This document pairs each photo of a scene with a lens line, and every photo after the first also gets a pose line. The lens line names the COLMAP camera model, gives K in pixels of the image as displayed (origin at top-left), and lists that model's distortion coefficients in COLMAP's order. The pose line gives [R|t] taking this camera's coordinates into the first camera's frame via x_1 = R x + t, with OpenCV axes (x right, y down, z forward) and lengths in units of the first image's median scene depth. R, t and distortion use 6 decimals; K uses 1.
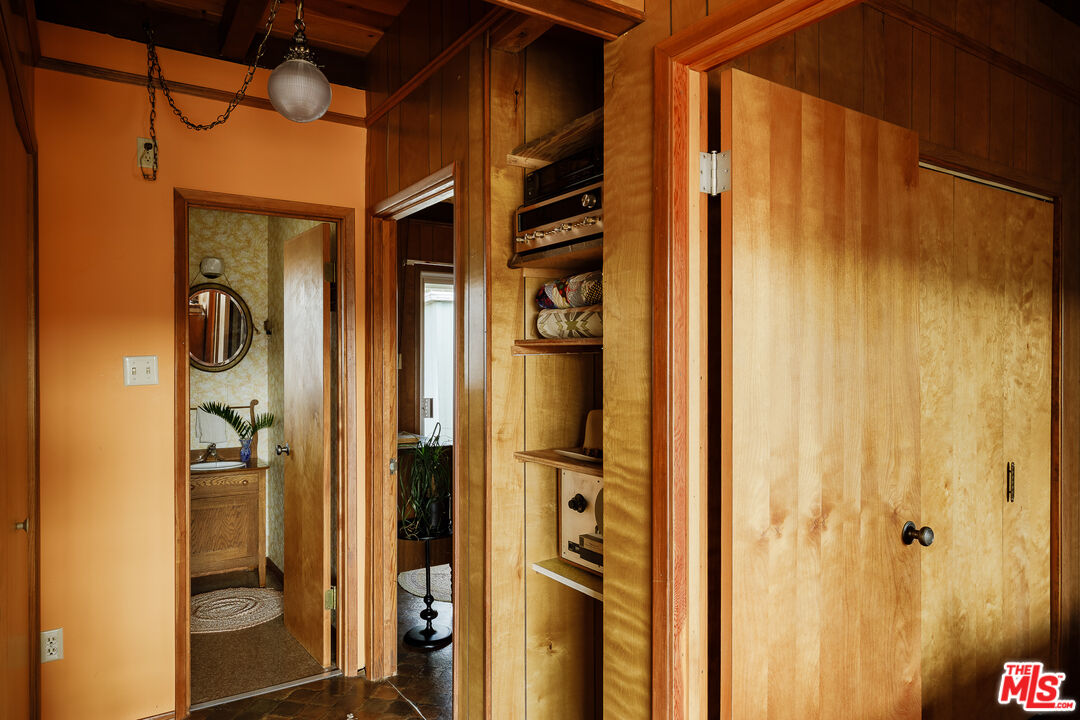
lens RADIAL K [[701.8, 0, 536.1], [0, 701.8, 367.3], [0, 0, 1]] dist [0.038848, 0.001441]
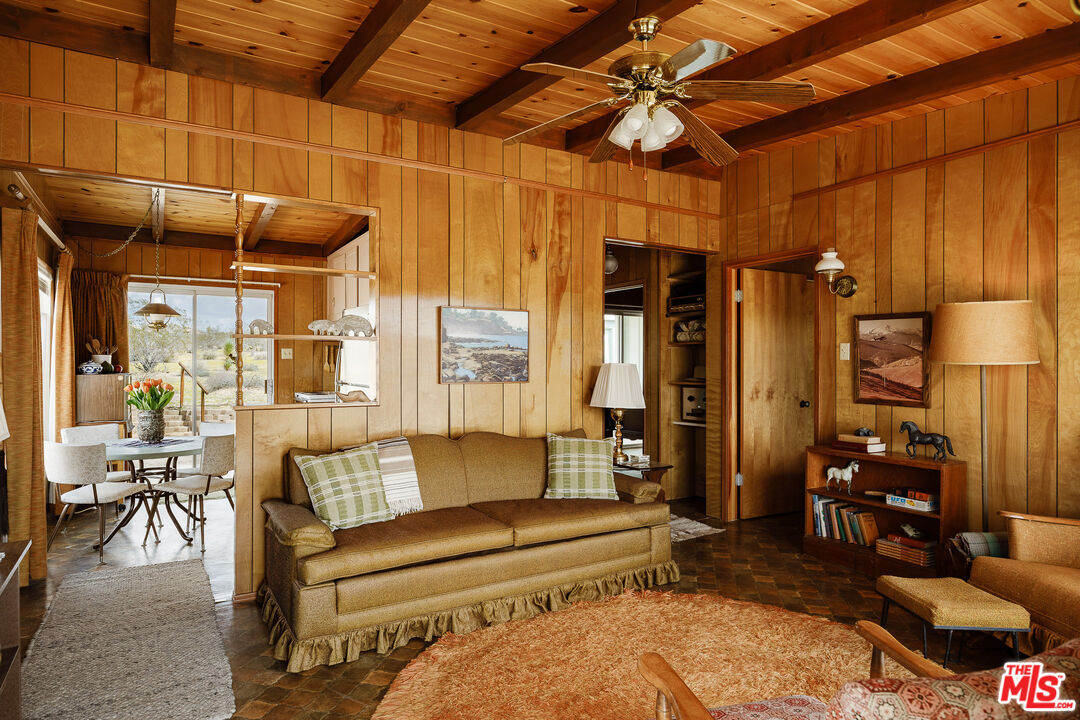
lens RADIAL K [[644.2, 0, 515.1], [0, 644.2, 356.7], [0, 0, 1]] dist [0.001470, 0.001782]
pose [[0.996665, 0.000249, -0.081597, -0.541383], [-0.001802, 0.999819, -0.018963, 0.088172], [0.081578, 0.019046, 0.996485, -2.073775]]
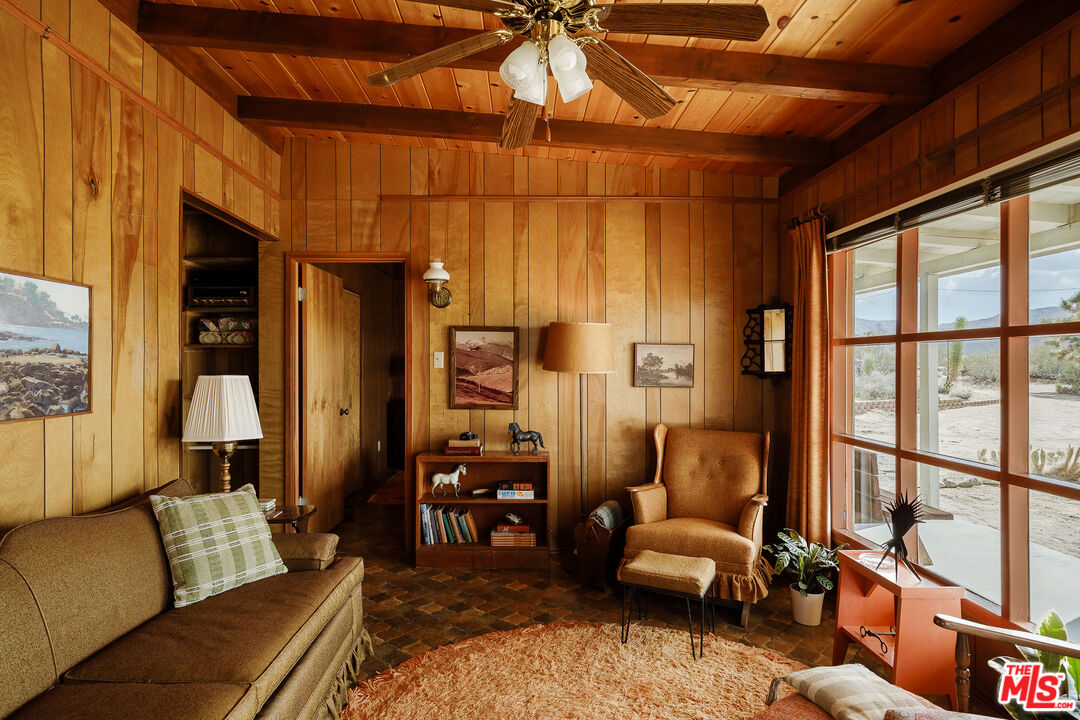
lens RADIAL K [[592.6, 0, 523.5], [0, 592.6, 361.5], [0, 0, 1]] dist [0.004736, -0.002310]
pose [[0.543780, 0.001152, 0.839227, -1.247649], [0.008314, 0.999943, -0.006759, 0.045704], [-0.839187, 0.010653, 0.543739, -1.110226]]
